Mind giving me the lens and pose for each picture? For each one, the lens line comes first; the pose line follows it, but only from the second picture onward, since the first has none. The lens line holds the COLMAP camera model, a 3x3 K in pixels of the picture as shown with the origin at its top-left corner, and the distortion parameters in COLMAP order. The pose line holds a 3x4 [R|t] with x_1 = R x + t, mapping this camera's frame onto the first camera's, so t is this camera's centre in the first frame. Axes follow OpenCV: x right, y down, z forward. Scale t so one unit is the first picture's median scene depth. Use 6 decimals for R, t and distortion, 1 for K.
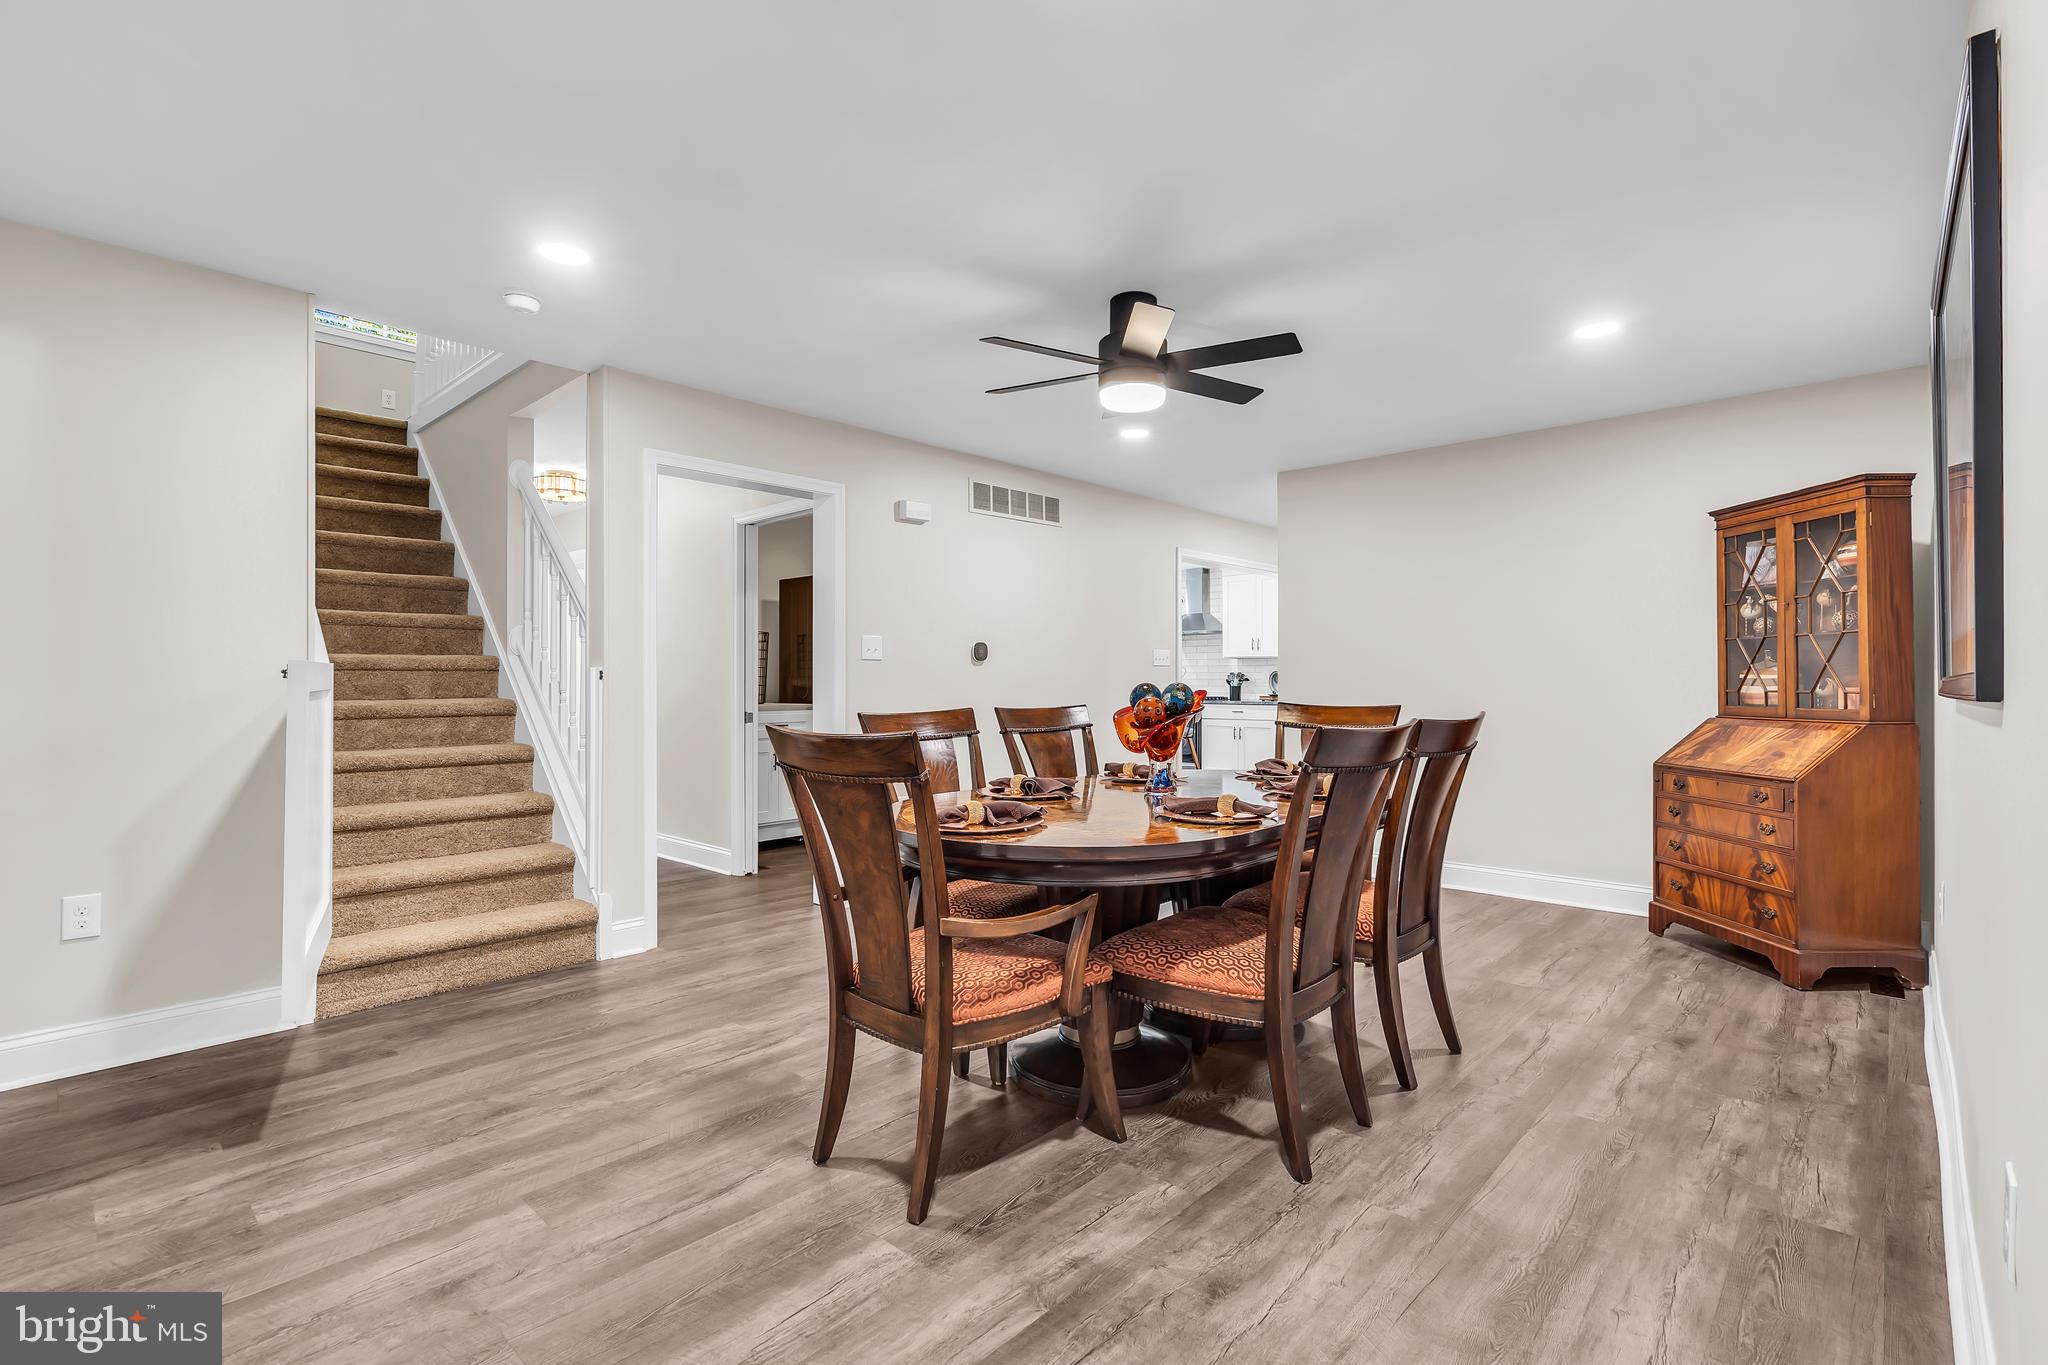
lens RADIAL K [[932.3, 0, 1031.2], [0, 932.3, 679.4], [0, 0, 1]] dist [-0.004807, -0.001004]
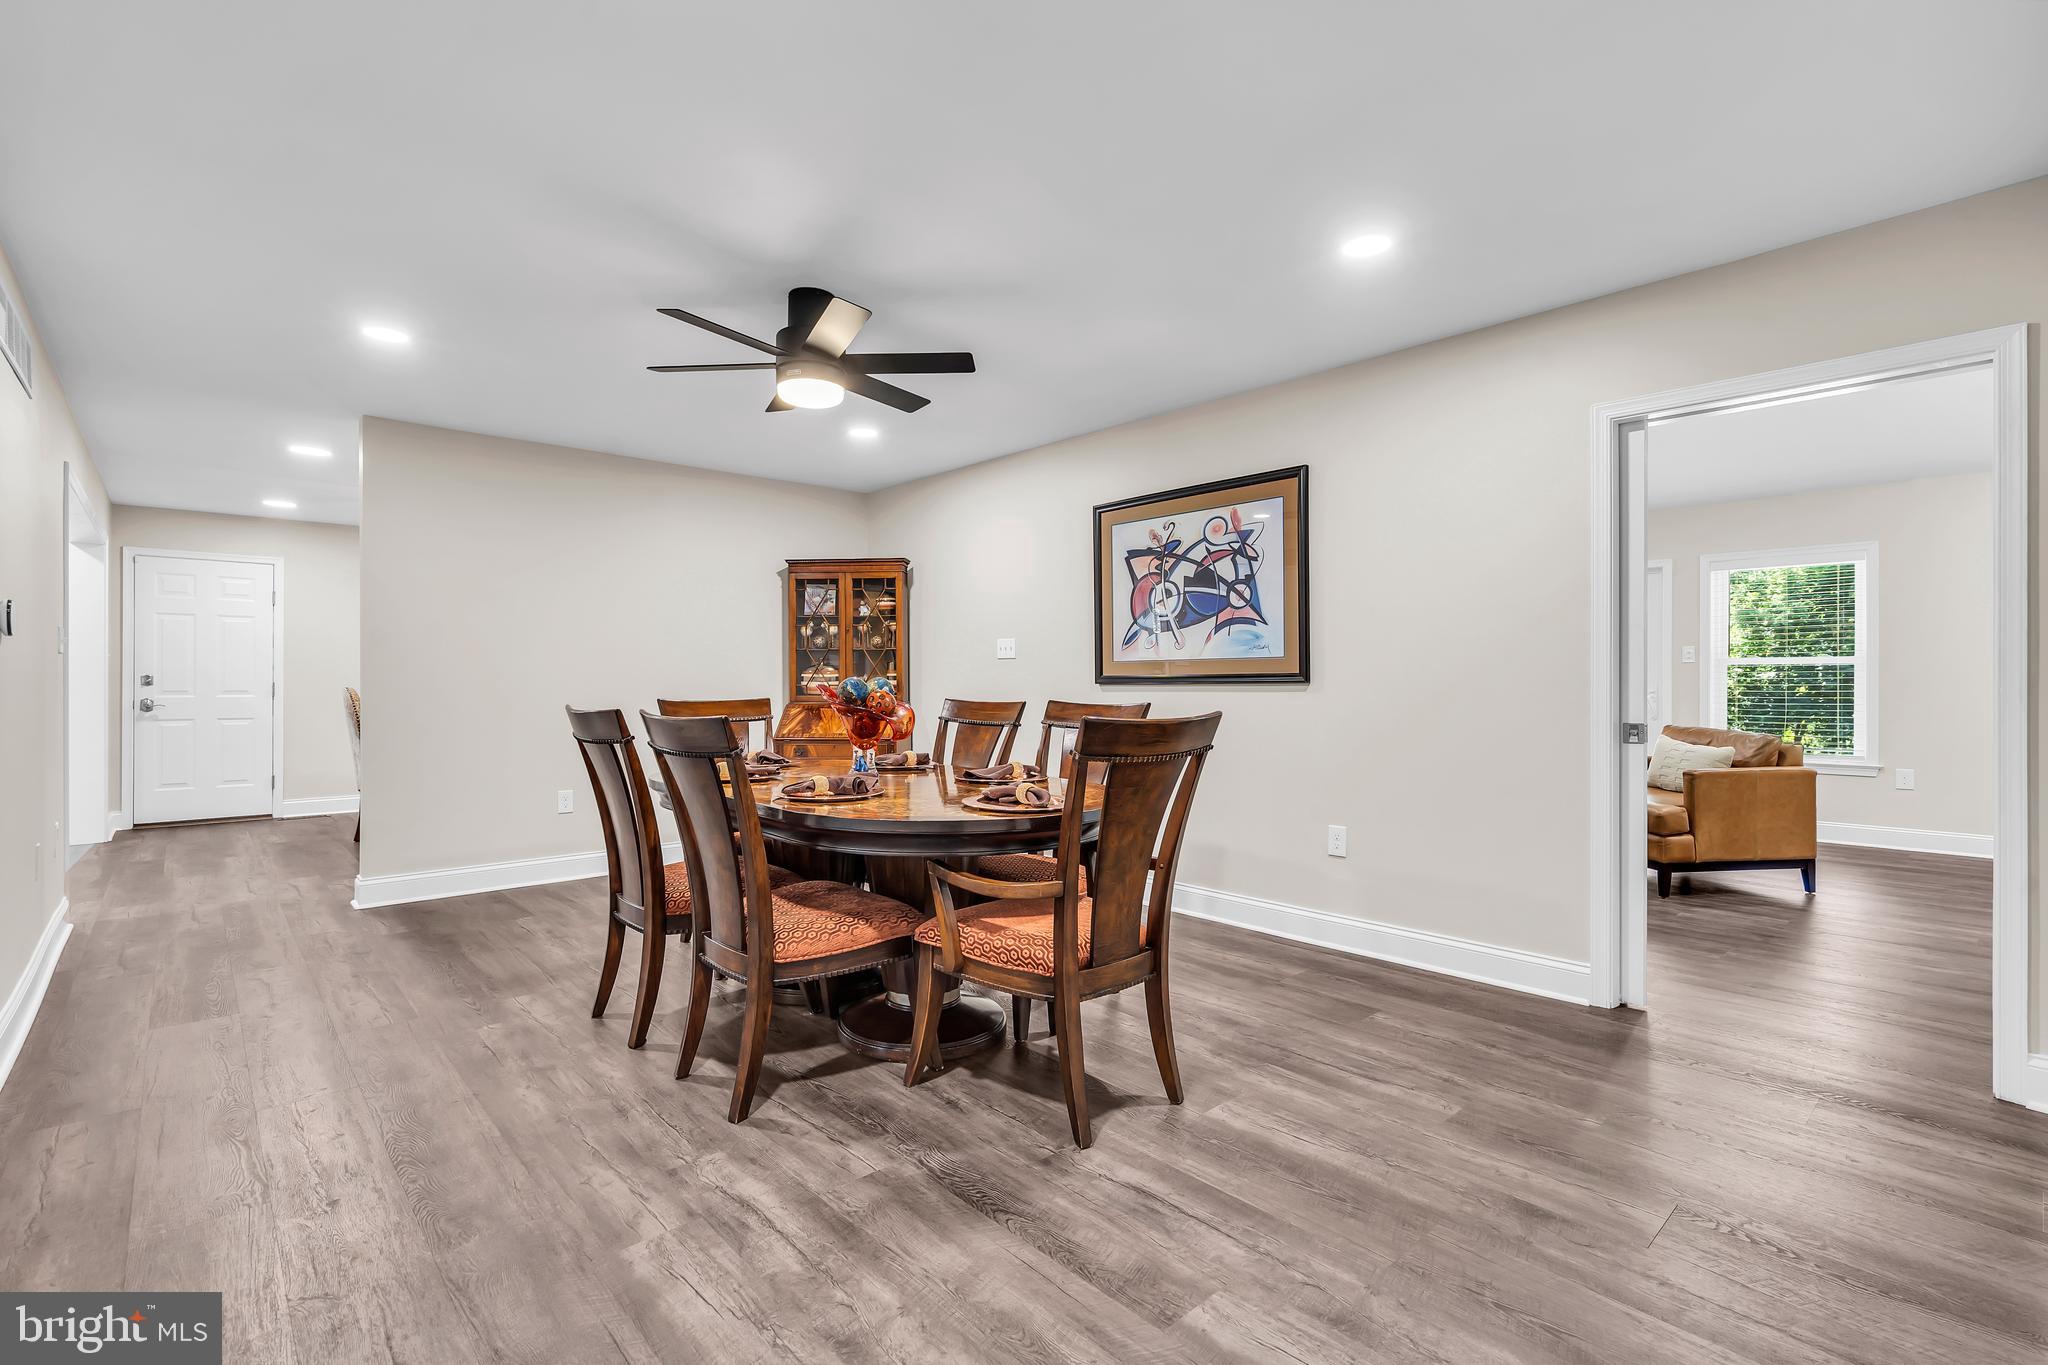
lens RADIAL K [[932.3, 0, 1022.5], [0, 932.3, 681.6], [0, 0, 1]] dist [-0.004807, -0.001004]
pose [[0.086683, -0.000461, 0.996236, -0.925247], [-0.000345, 1.000000, 0.000493, 0.007796], [-0.996236, -0.000386, 0.086683, 0.726149]]
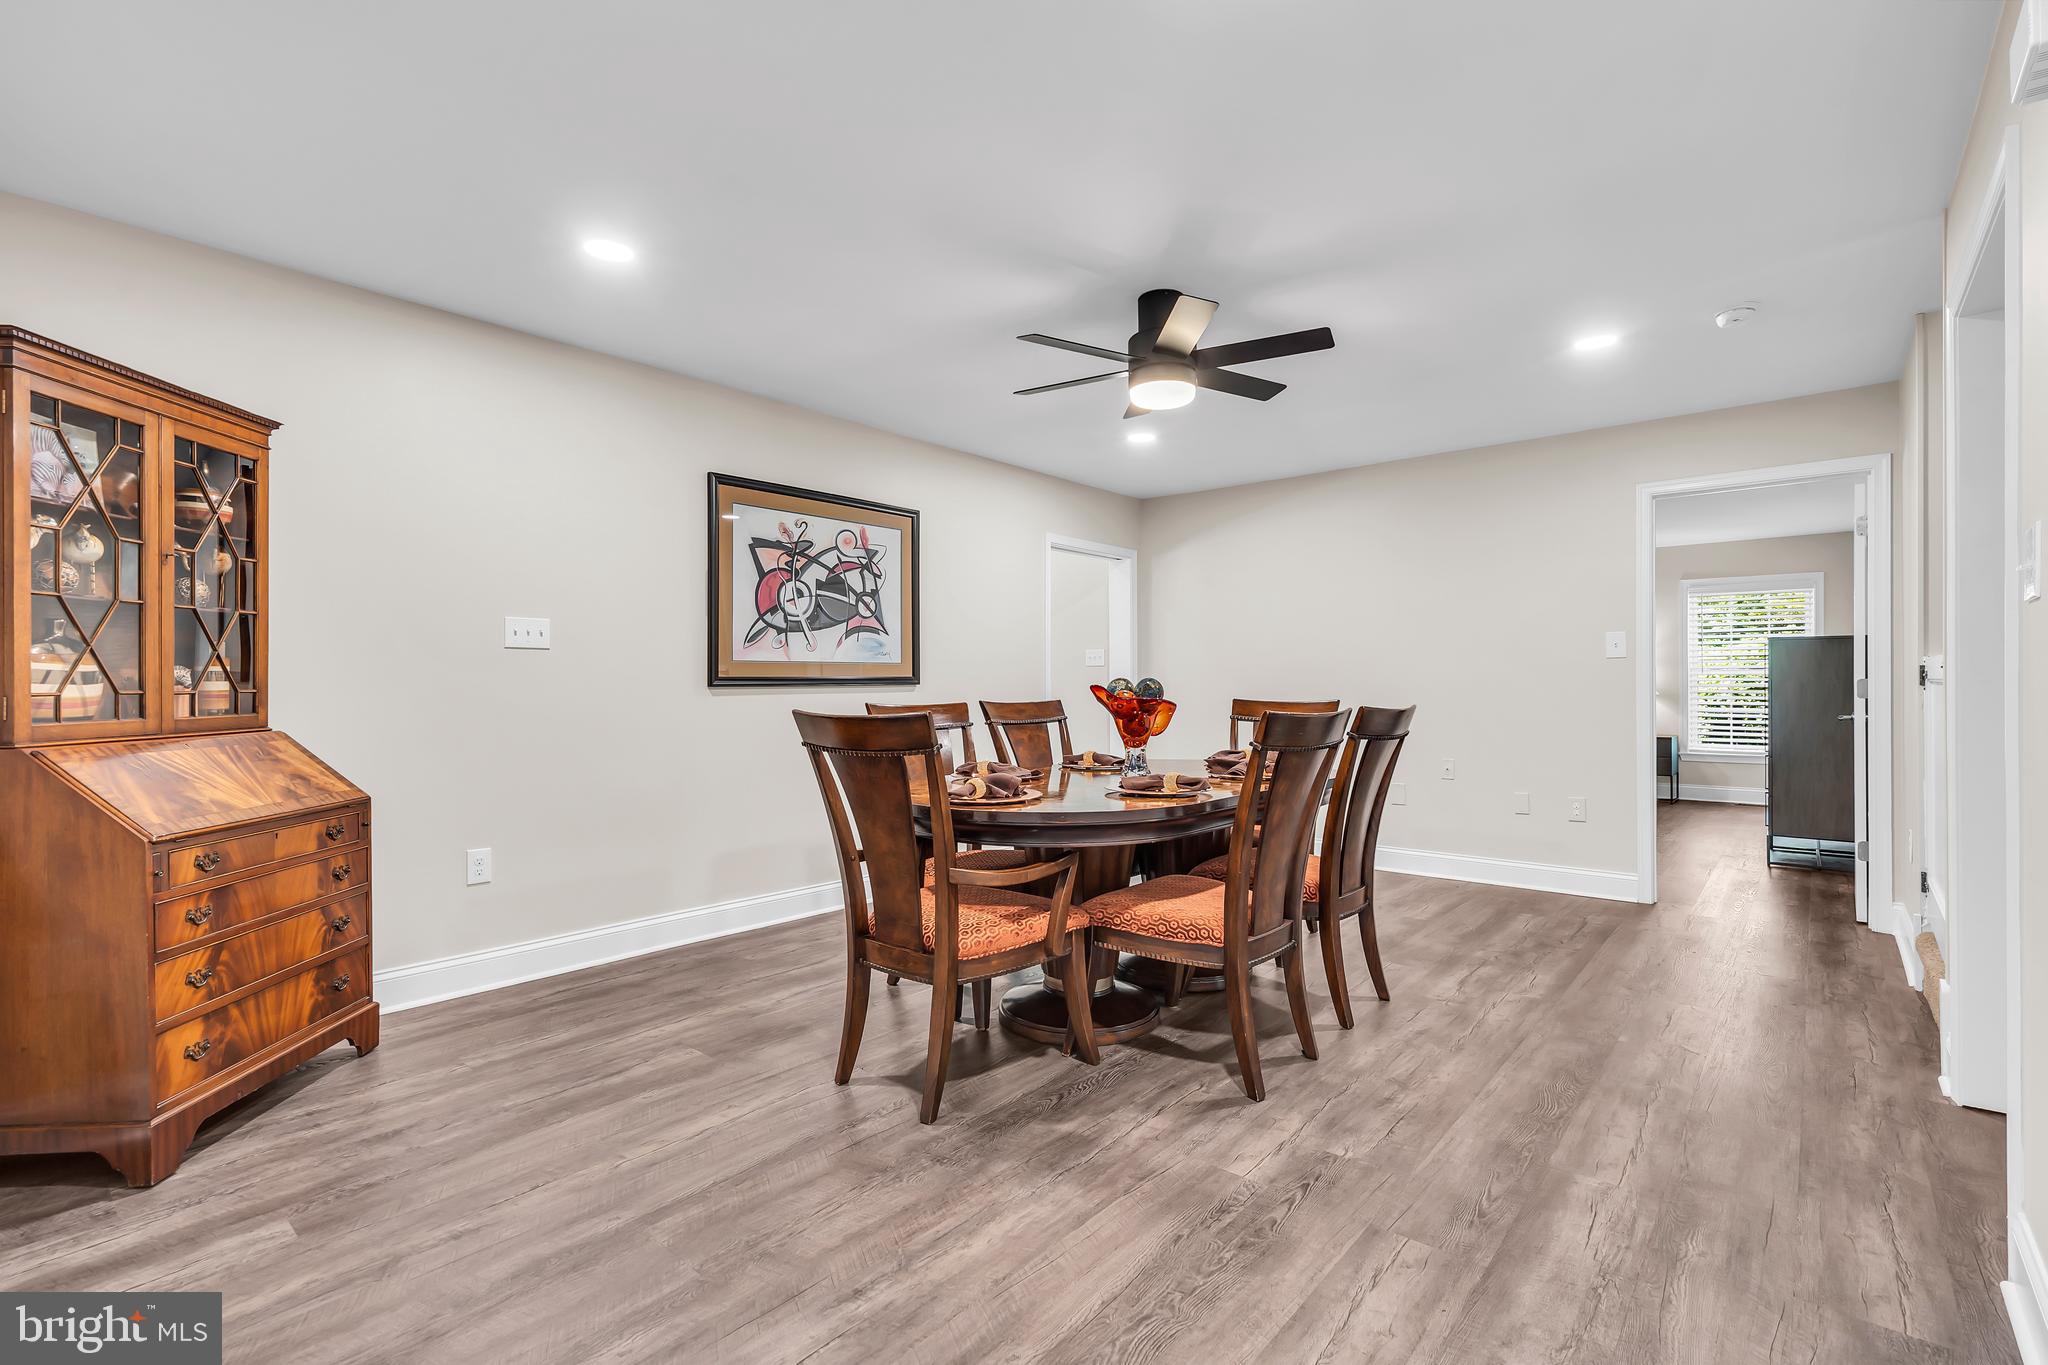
lens RADIAL K [[932.3, 0, 1038.0], [0, 932.3, 674.6], [0, 0, 1]] dist [-0.004807, -0.001004]
pose [[-0.998793, 0.002571, -0.049042, 0.311473], [0.003121, 0.999933, -0.011149, 0.011604], [0.049010, -0.011289, -0.998735, 2.122797]]
